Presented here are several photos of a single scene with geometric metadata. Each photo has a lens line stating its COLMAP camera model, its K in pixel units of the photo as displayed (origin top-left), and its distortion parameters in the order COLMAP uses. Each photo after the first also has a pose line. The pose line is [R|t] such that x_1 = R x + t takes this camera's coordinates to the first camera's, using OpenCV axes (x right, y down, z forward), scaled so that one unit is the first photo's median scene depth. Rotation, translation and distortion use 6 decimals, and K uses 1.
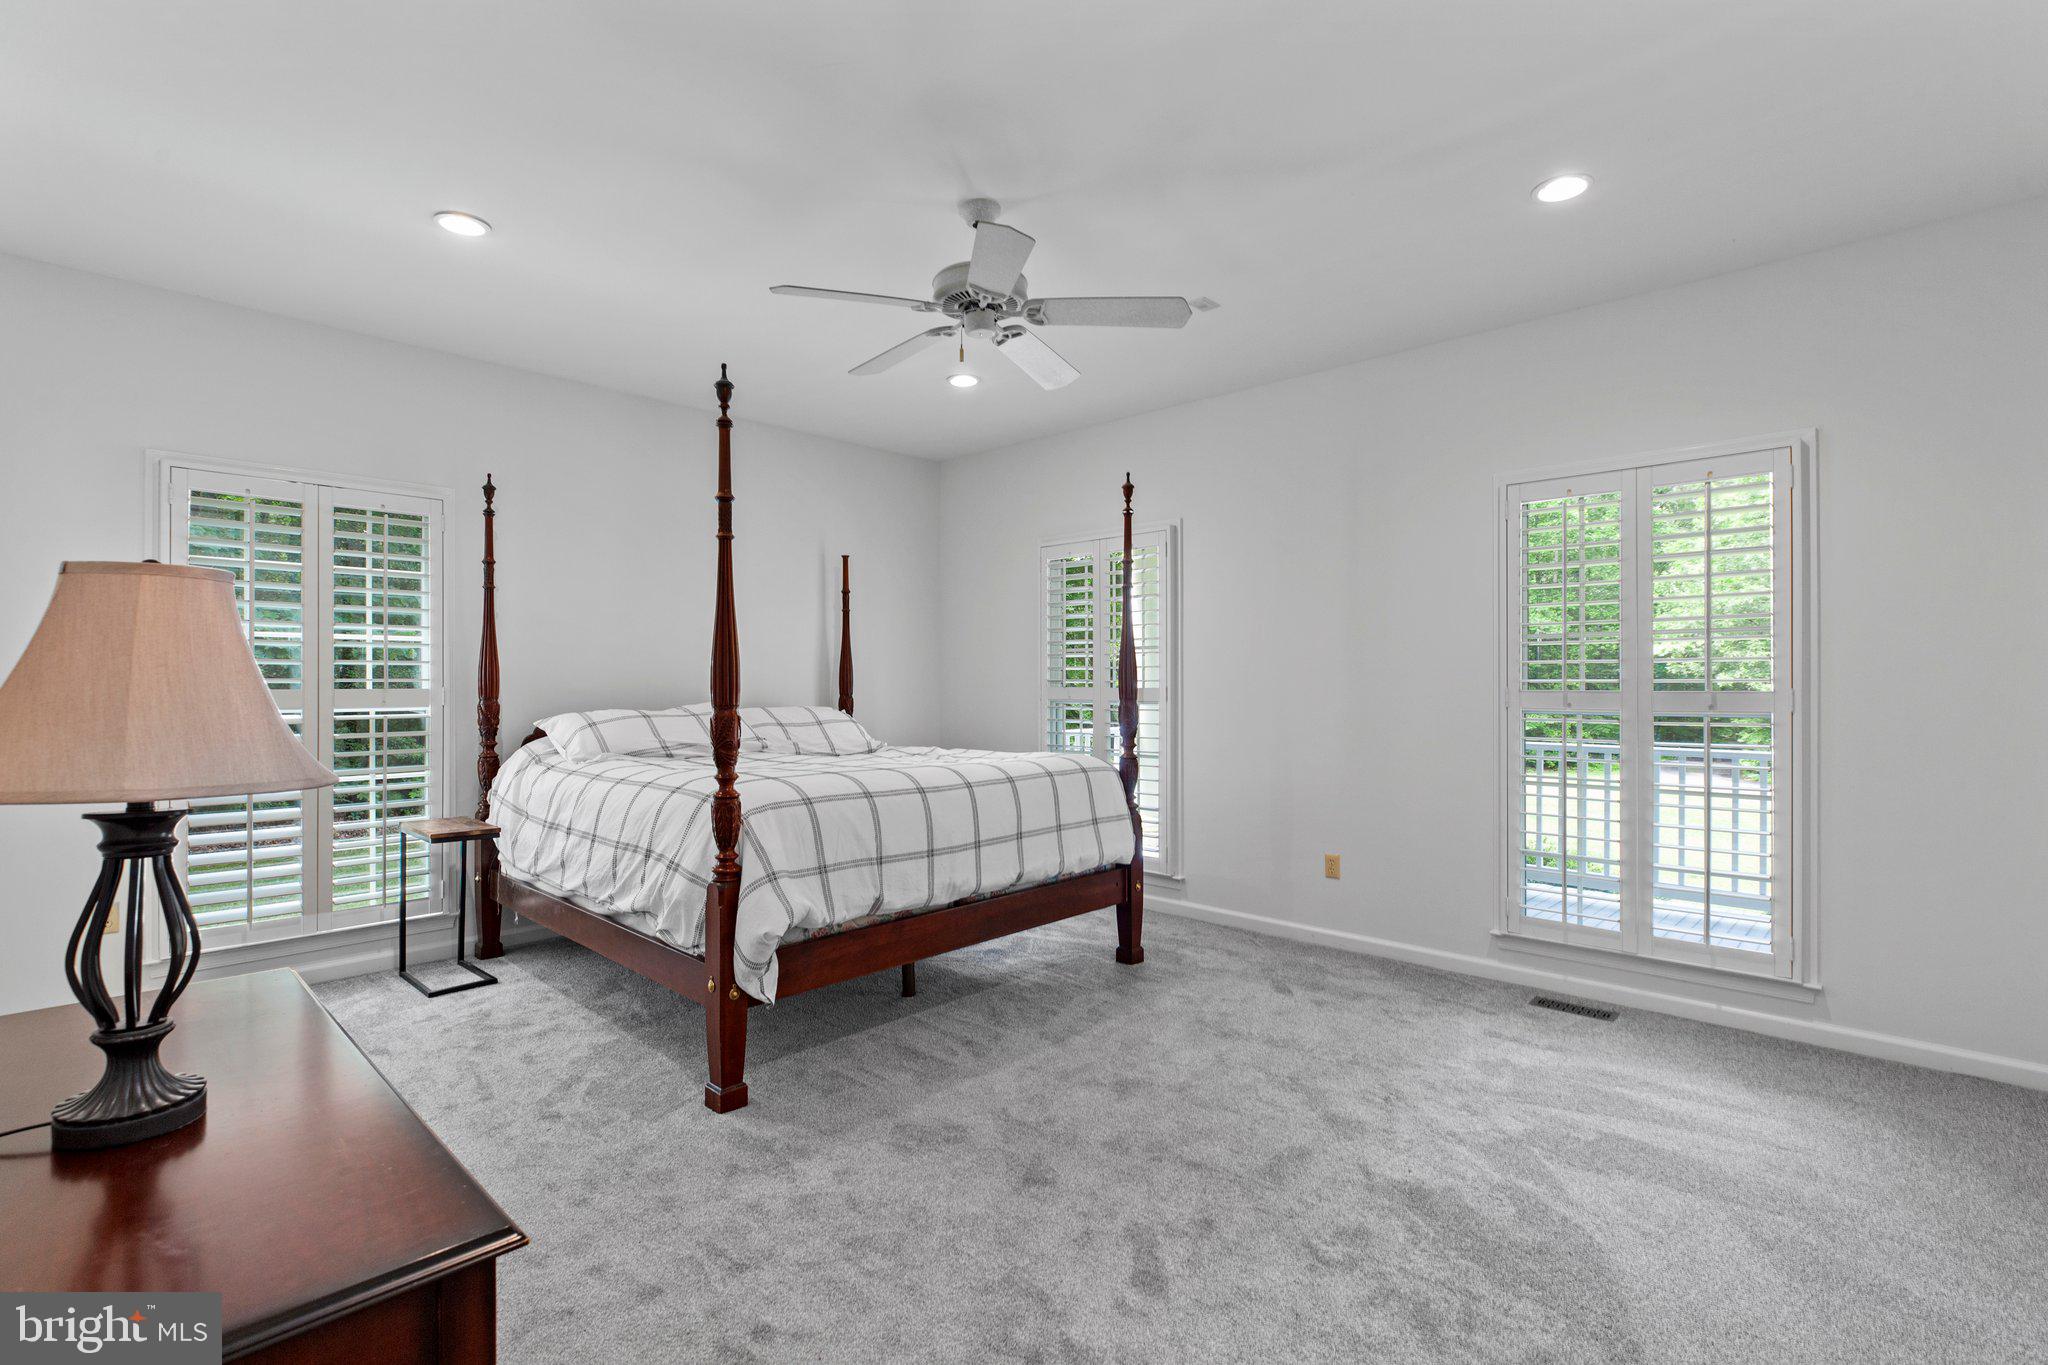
lens RADIAL K [[955.0, 0, 1024.0], [0, 955.0, 682.5], [0, 0, 1]] dist [-0.001104, -0.000030]
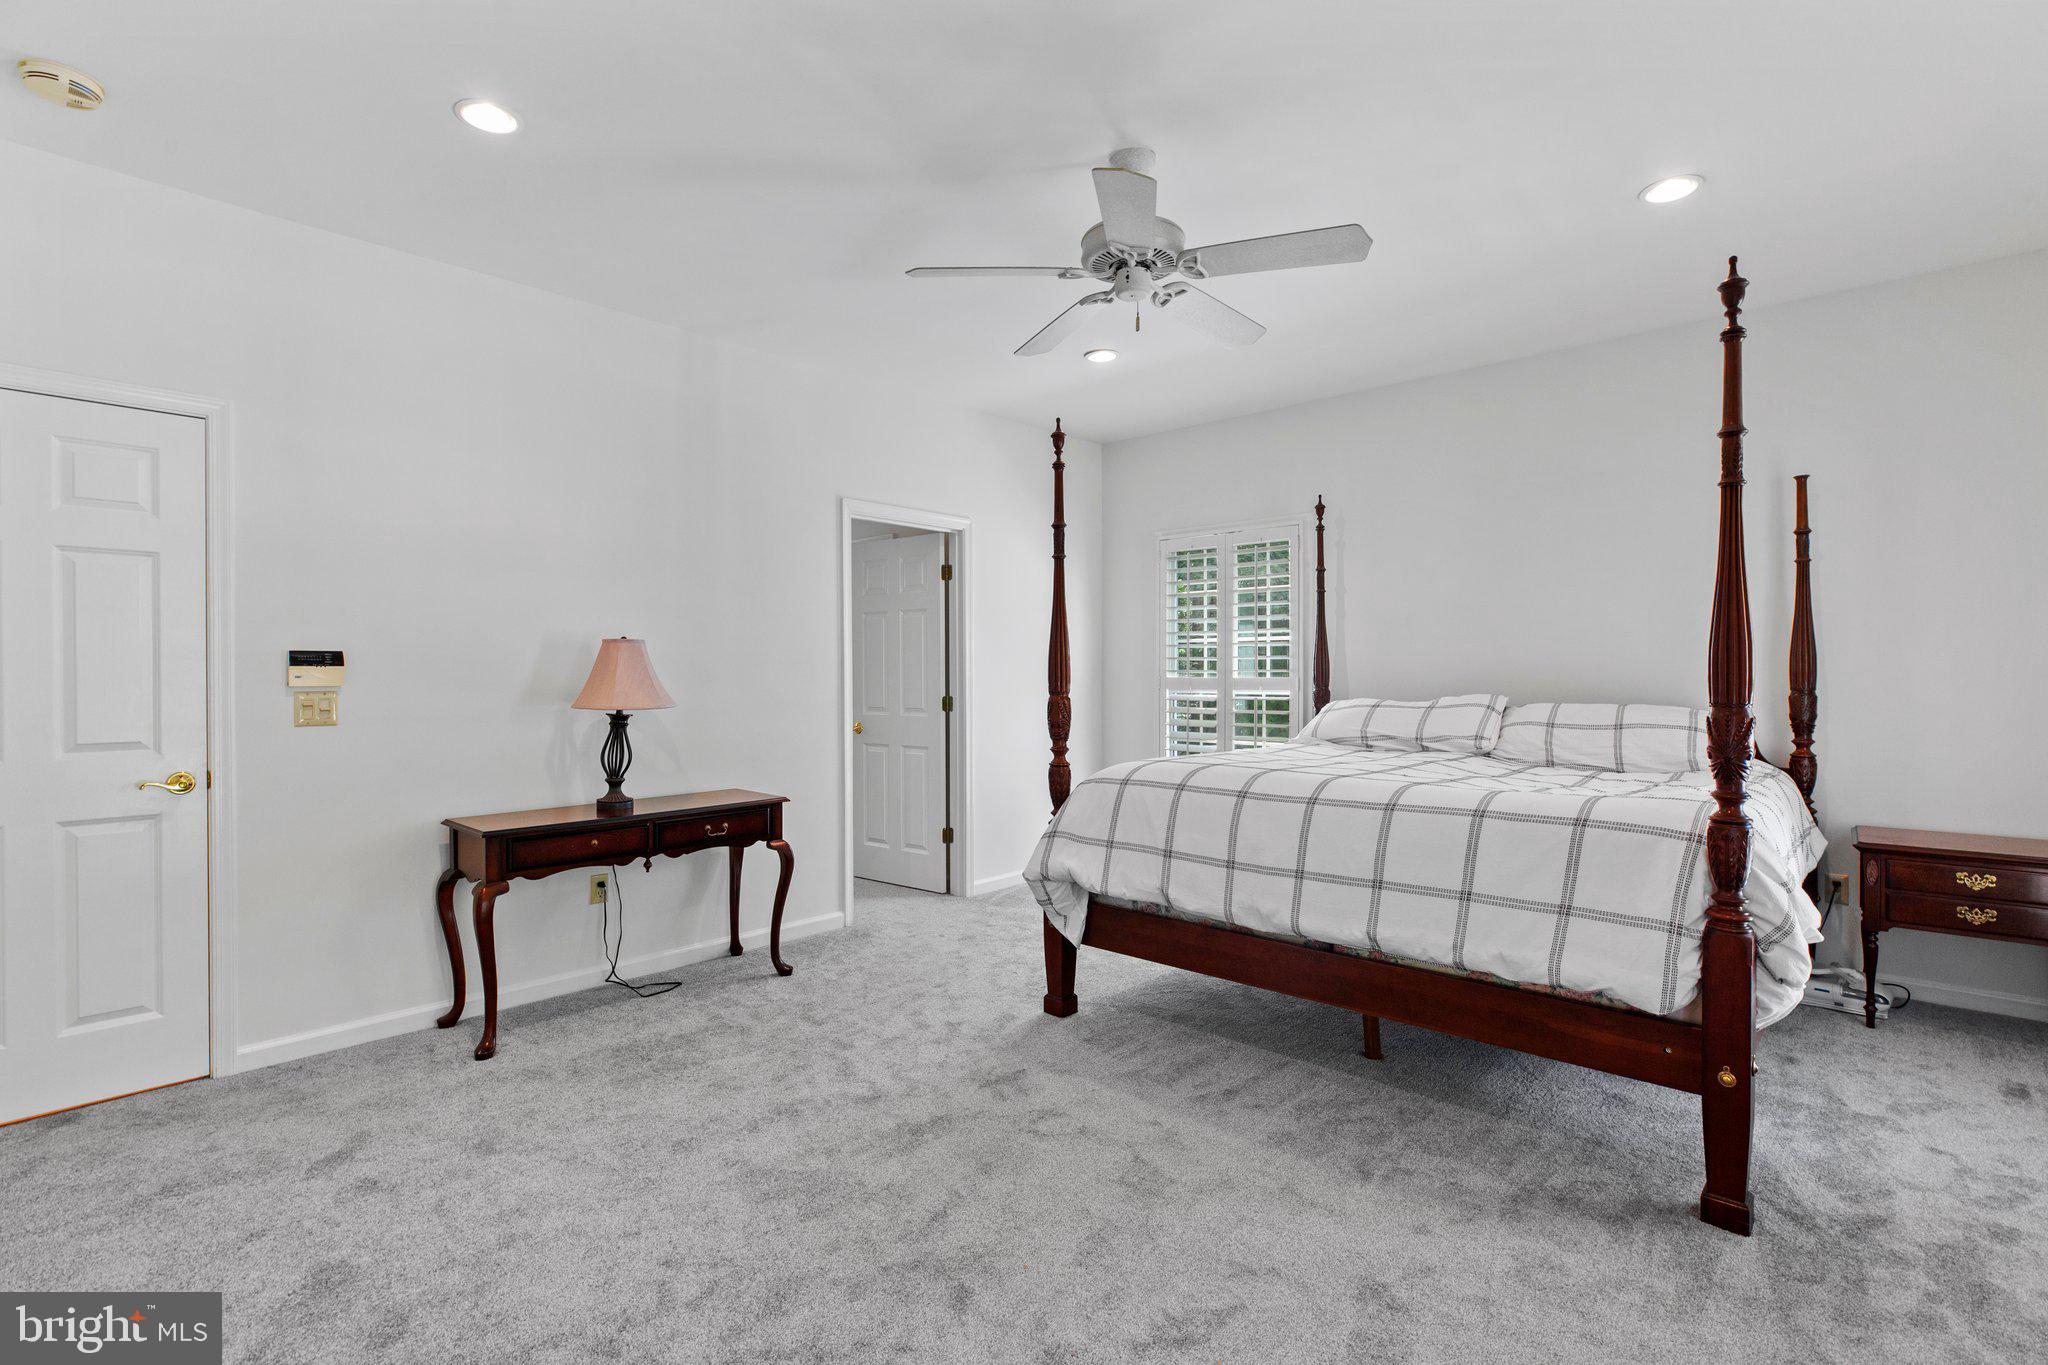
lens RADIAL K [[955.0, 0, 1024.0], [0, 955.0, 682.5], [0, 0, 1]] dist [-0.001104, -0.000030]
pose [[0.015861, 0.010856, -0.999815, 0.728010], [0.000469, 0.999941, 0.010864, -0.000880], [0.999874, -0.000641, 0.015855, 0.732159]]
